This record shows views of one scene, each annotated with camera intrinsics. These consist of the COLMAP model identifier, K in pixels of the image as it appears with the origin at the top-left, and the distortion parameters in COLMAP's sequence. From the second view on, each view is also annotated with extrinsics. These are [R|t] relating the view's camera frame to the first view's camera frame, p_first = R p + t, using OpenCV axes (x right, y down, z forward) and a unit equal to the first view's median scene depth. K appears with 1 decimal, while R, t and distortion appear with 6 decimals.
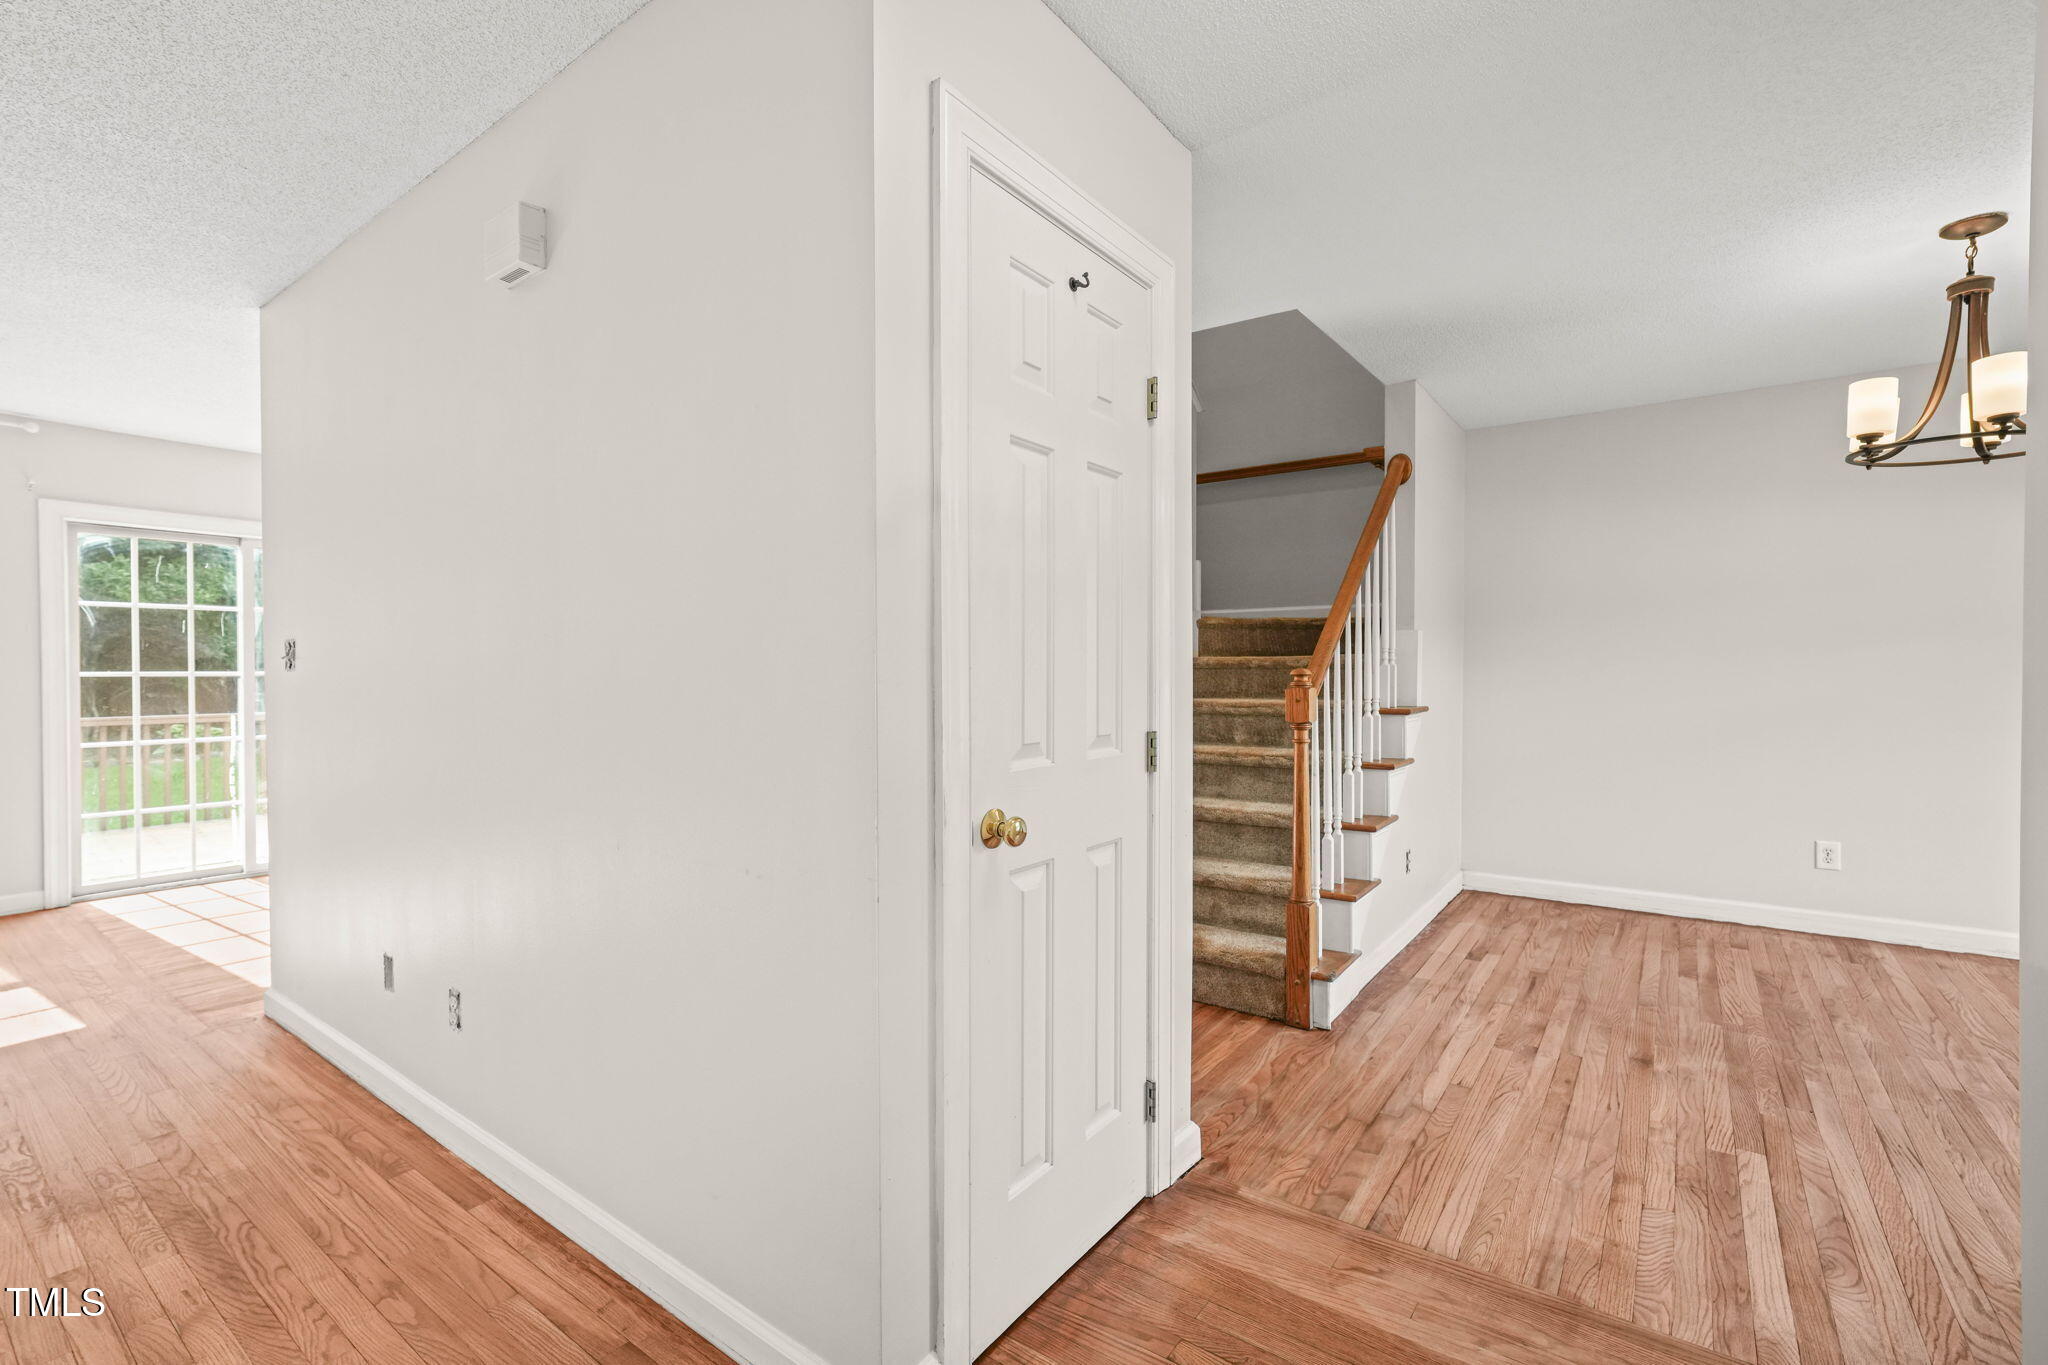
lens RADIAL K [[909.7, 0, 1005.7], [0, 909.7, 671.9], [0, 0, 1]] dist [-0.010760, 0.004944]
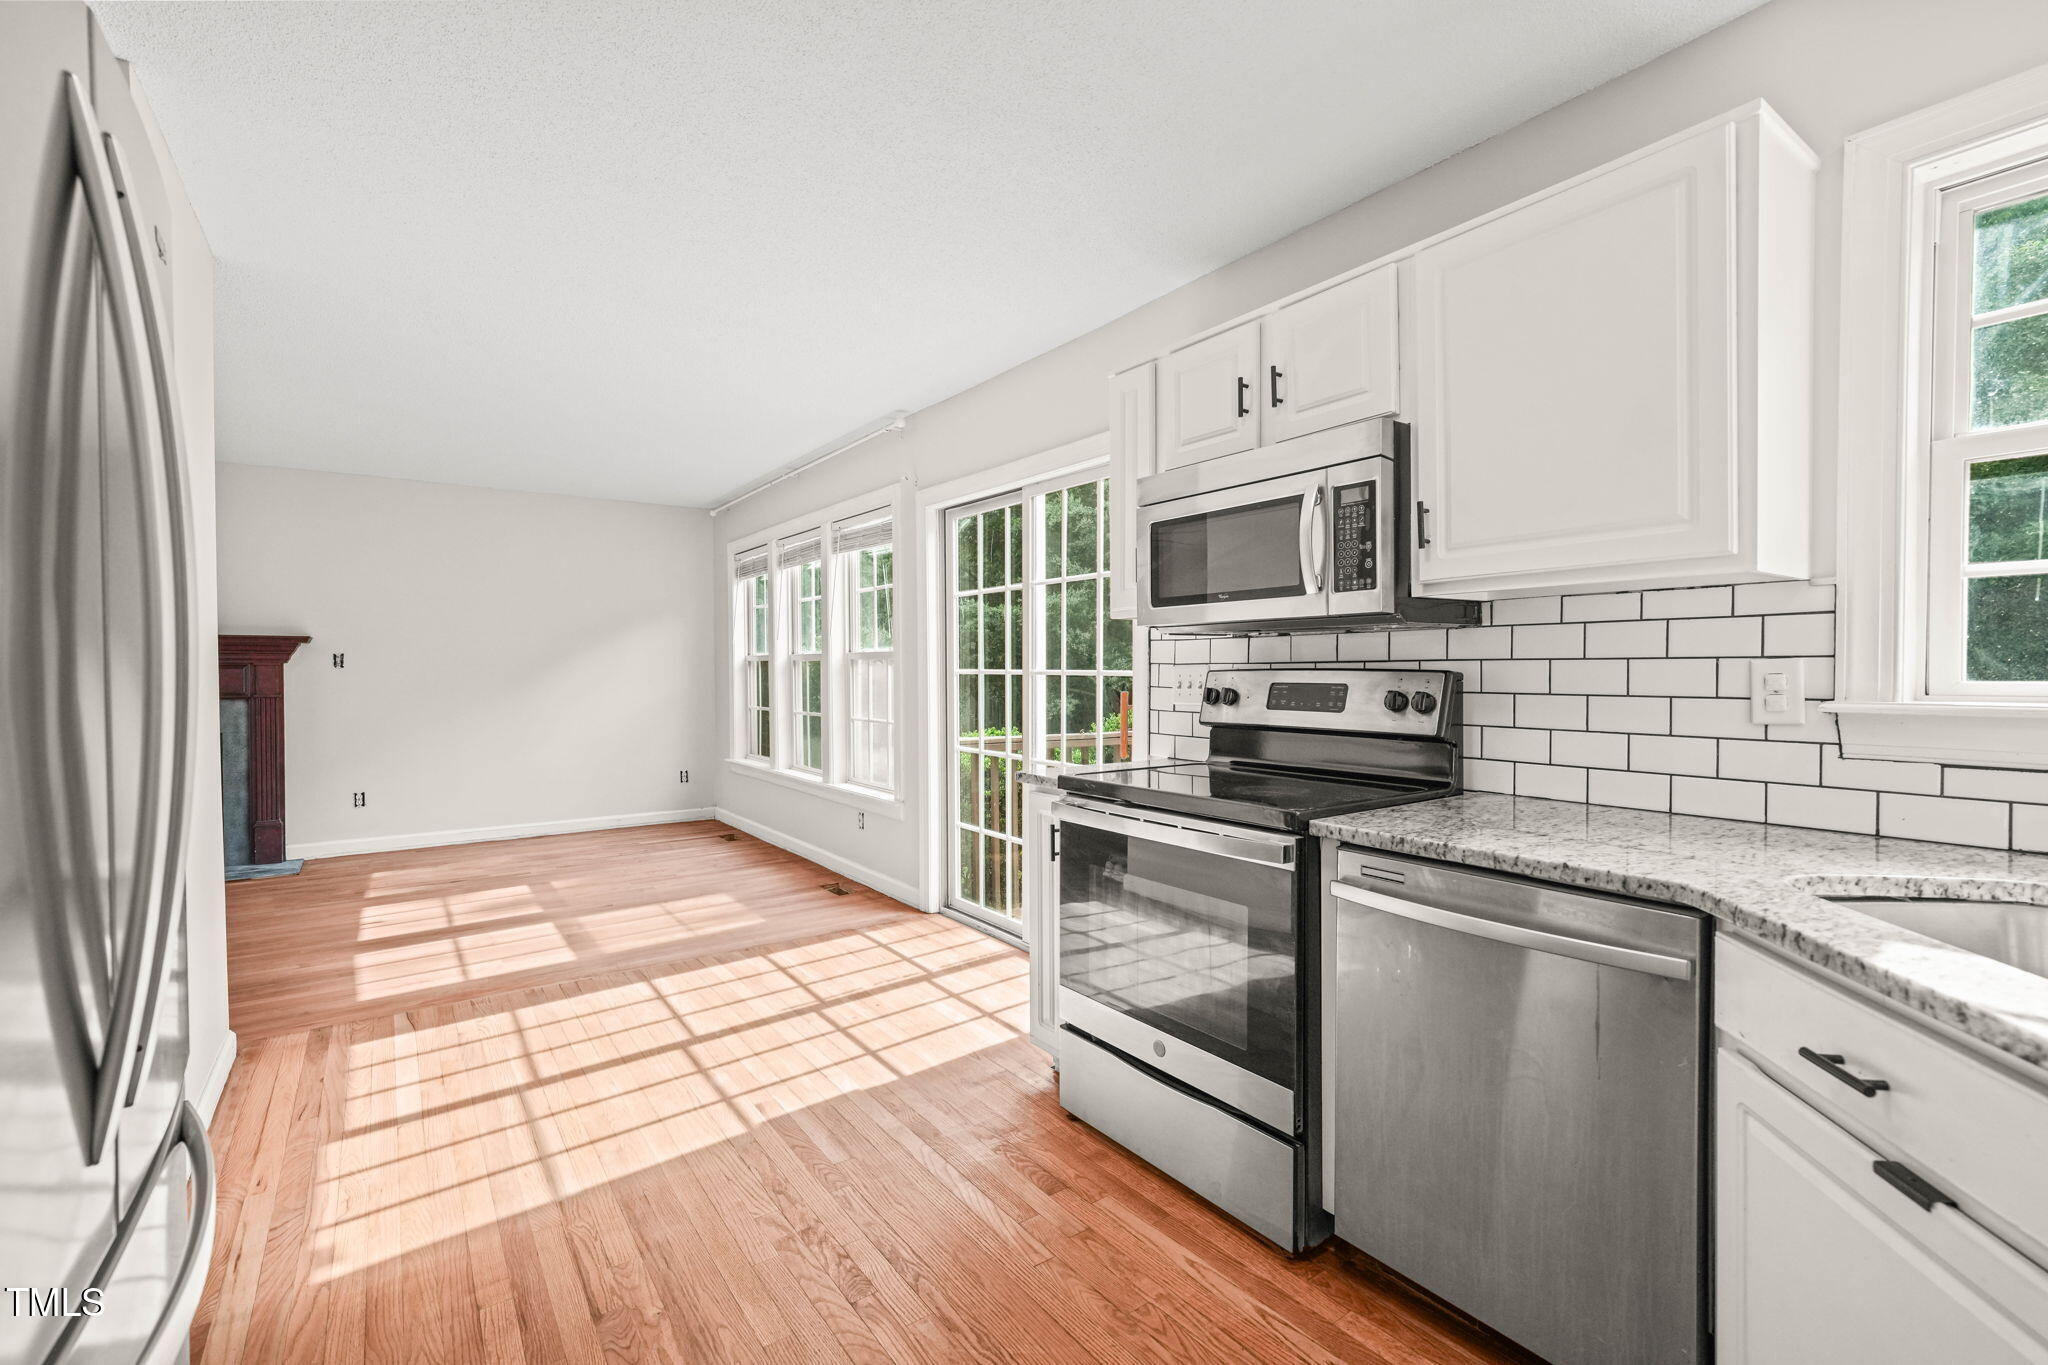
lens RADIAL K [[909.7, 0, 993.7], [0, 909.7, 690.7], [0, 0, 1]] dist [-0.010760, 0.004944]
pose [[-0.330734, 0.025892, -0.943369, -0.221100], [-0.000616, 0.999617, 0.027652, -0.006759], [0.943724, 0.009727, -0.330592, 1.974481]]
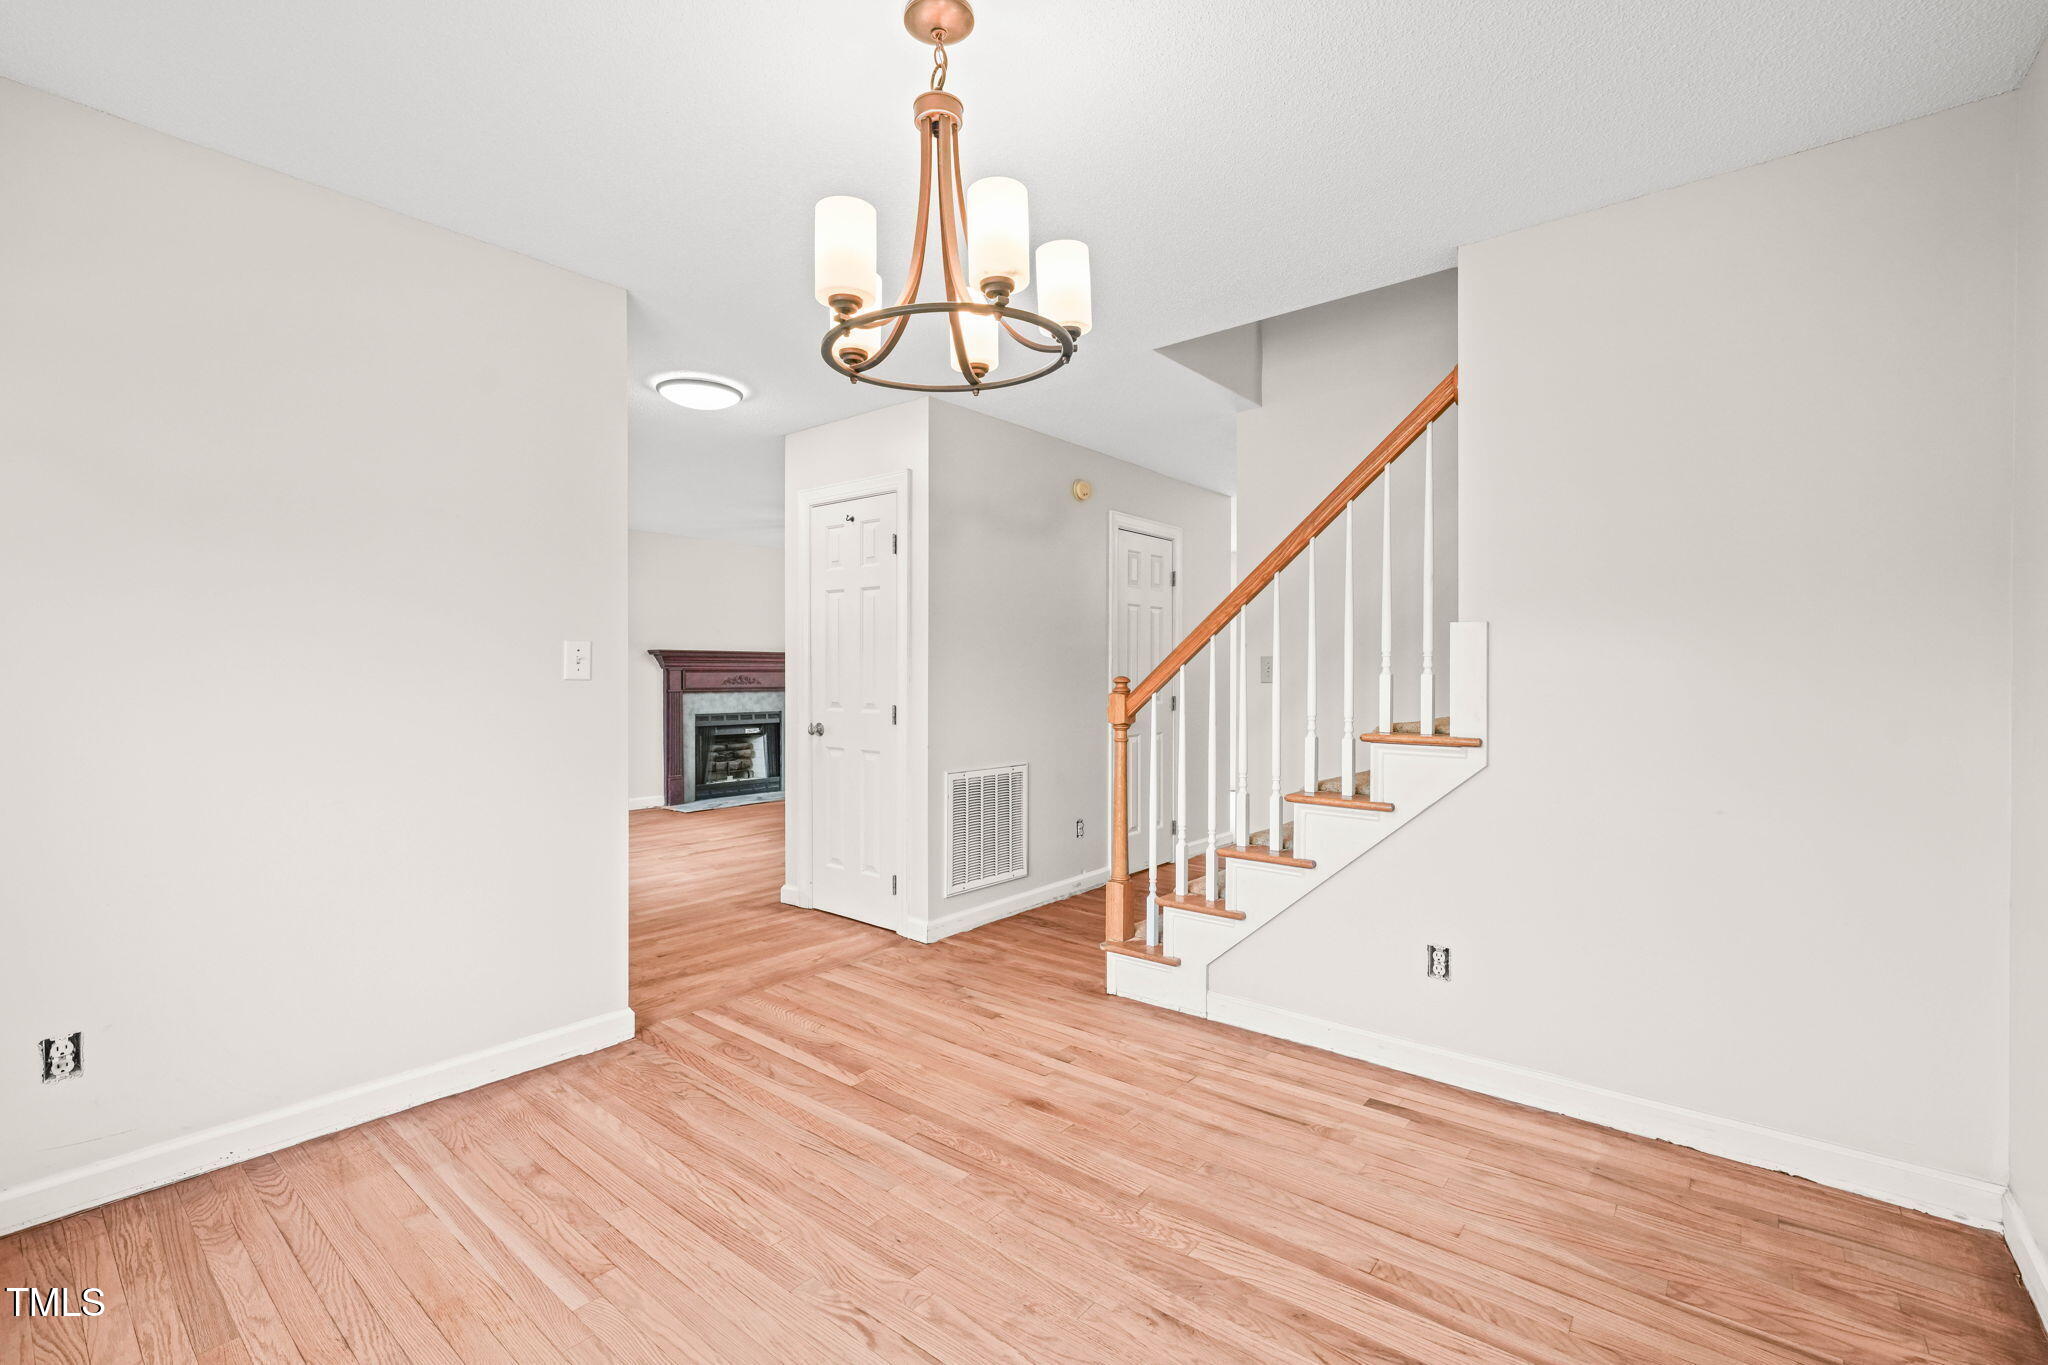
lens RADIAL K [[909.7, 0, 1031.0], [0, 909.7, 673.1], [0, 0, 1]] dist [-0.010760, 0.004944]
pose [[-0.047424, 0.002261, -0.998872, 1.470495], [-0.006236, 0.999977, 0.002559, -0.010142], [0.998855, 0.006350, -0.047409, 0.937891]]
